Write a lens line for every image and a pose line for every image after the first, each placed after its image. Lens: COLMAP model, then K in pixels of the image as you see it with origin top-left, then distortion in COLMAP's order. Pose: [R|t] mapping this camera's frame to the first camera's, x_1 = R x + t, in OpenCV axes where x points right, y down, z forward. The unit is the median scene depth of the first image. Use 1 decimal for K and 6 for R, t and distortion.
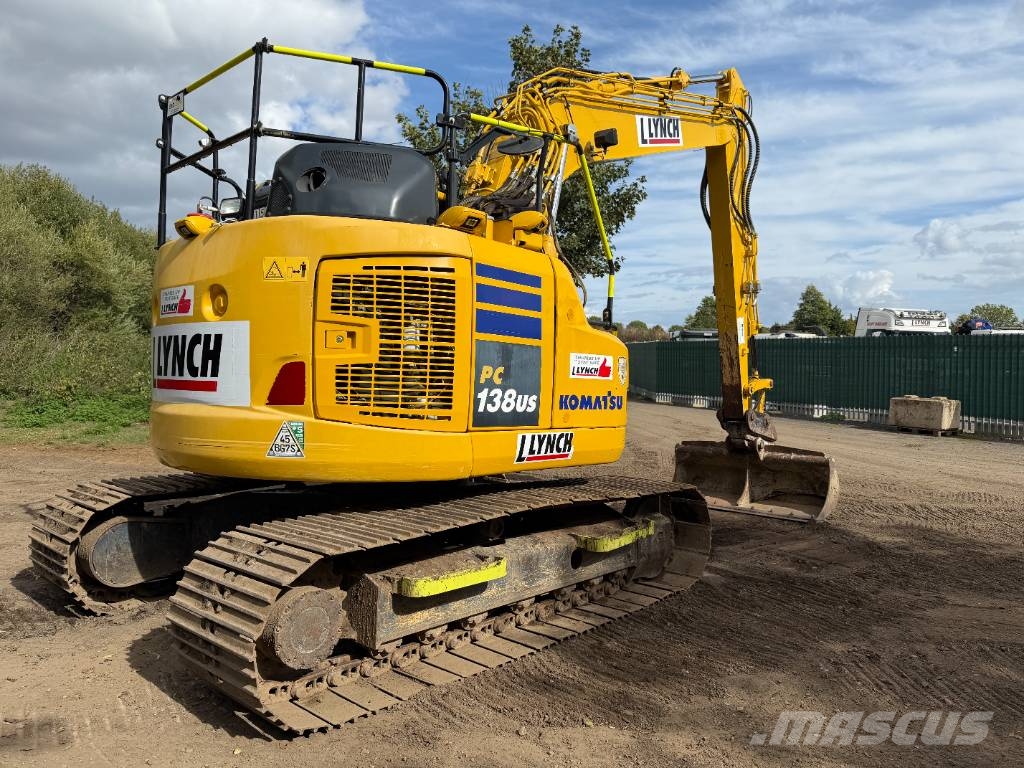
lens RADIAL K [[708.9, 0, 507.4], [0, 708.9, 385.2], [0, 0, 1]] dist [0.133865, -0.170207]
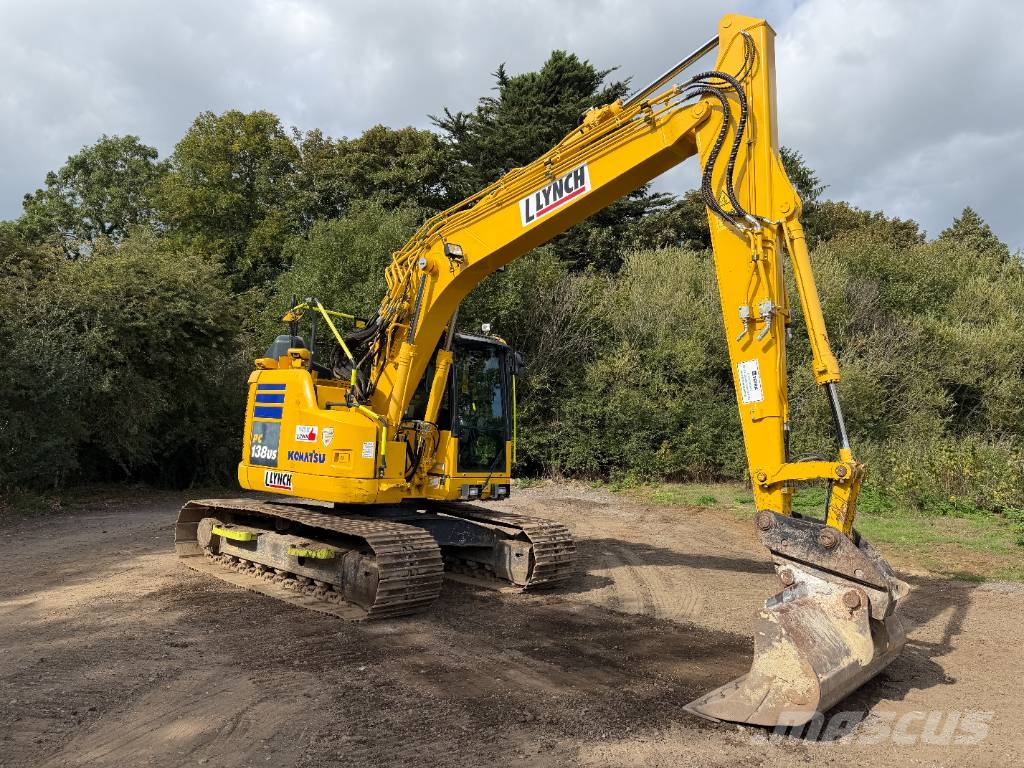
lens RADIAL K [[708.5, 0, 513.4], [0, 708.5, 376.8], [0, 0, 1]] dist [0.126551, -0.182214]
pose [[0.030070, -0.117745, -0.992588, 1.908618], [-0.055935, 0.991283, -0.119285, 0.013600], [0.997981, 0.059107, 0.023222, 1.574276]]
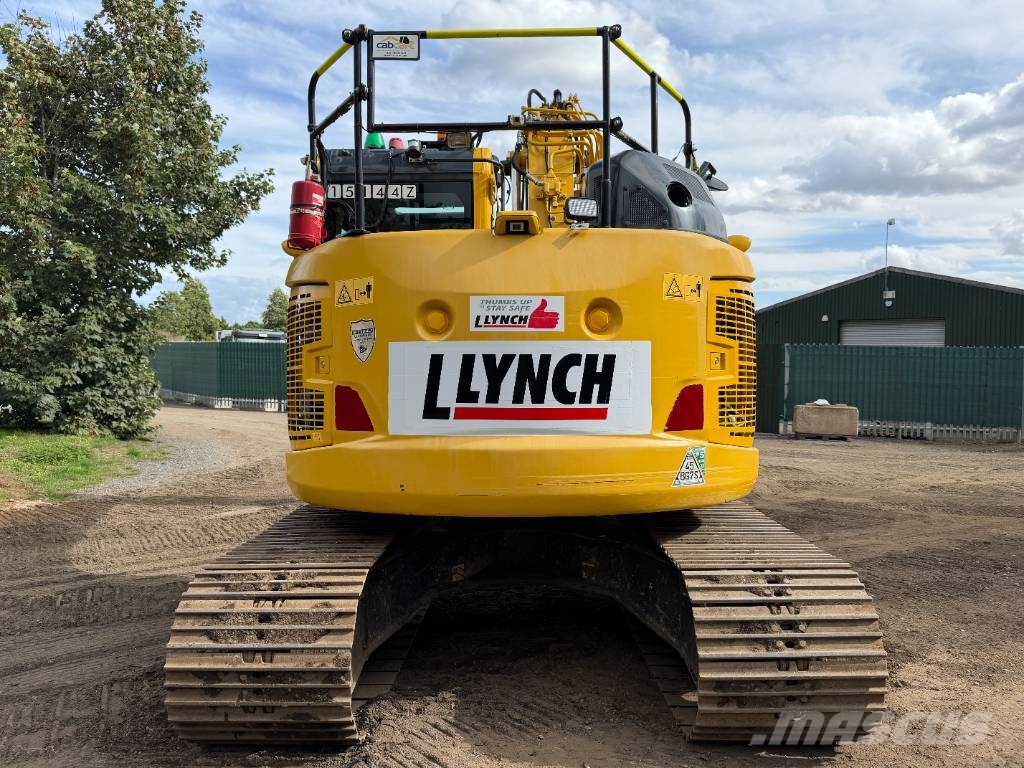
lens RADIAL K [[708.9, 0, 507.4], [0, 708.9, 385.2], [0, 0, 1]] dist [0.133865, -0.170207]
pose [[0.738305, -0.020265, 0.674162, -0.982216], [0.019735, 0.999770, 0.008440, -0.039127], [-0.674178, 0.007073, 0.738535, 0.402065]]
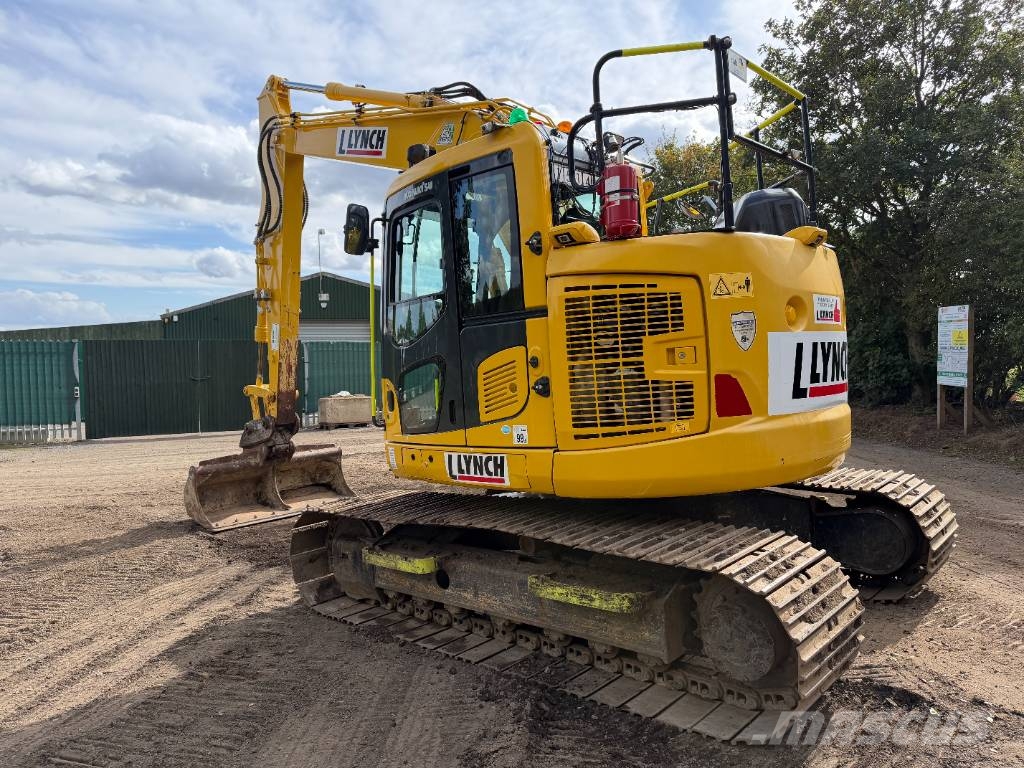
lens RADIAL K [[708.5, 0, 513.4], [0, 708.5, 376.8], [0, 0, 1]] dist [0.126551, -0.182214]
pose [[-0.006298, -0.033079, 0.999433, -1.436831], [0.055681, 0.997891, 0.033379, -0.075697], [-0.998429, 0.055860, -0.004443, 1.410842]]
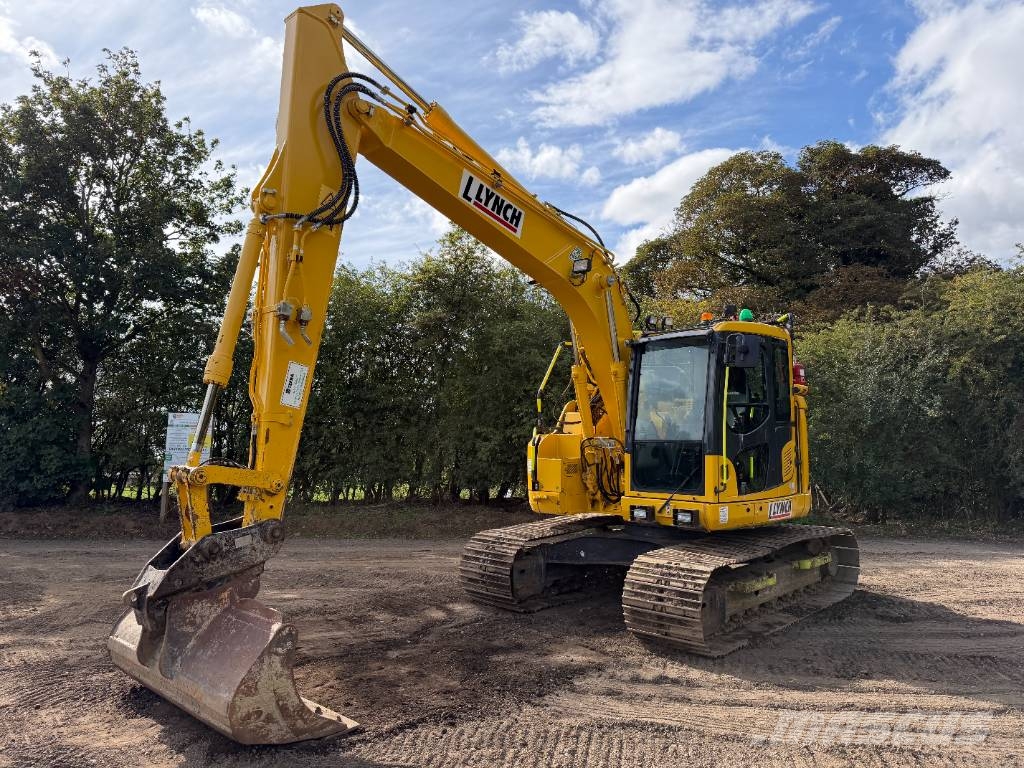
lens RADIAL K [[708.5, 0, 513.4], [0, 708.5, 376.8], [0, 0, 1]] dist [0.126551, -0.182214]
pose [[-0.999360, -0.020788, 0.029105, 0.182231], [-0.023119, 0.996348, -0.082201, -0.080723], [-0.027290, -0.082821, -0.996191, 3.283200]]
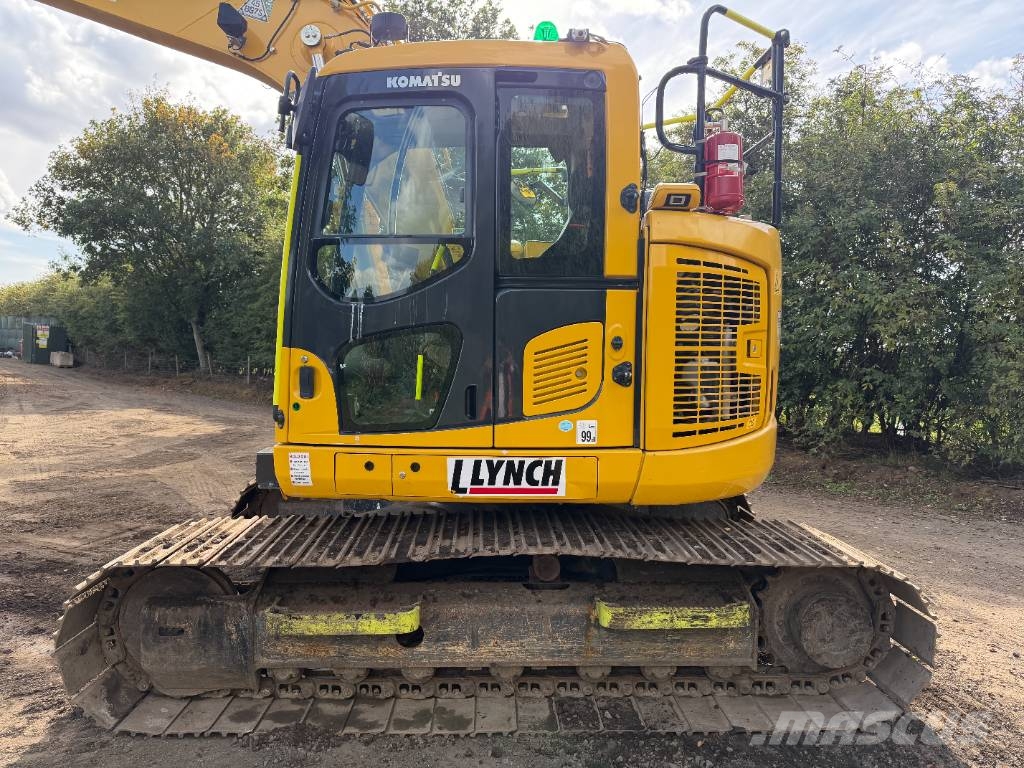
lens RADIAL K [[708.5, 0, 513.4], [0, 708.5, 376.8], [0, 0, 1]] dist [0.126551, -0.182214]
pose [[-0.689503, -0.065321, 0.721331, -0.981965], [-0.031910, 0.997697, 0.059845, -0.068889], [-0.723579, 0.018246, -0.690000, 1.988481]]
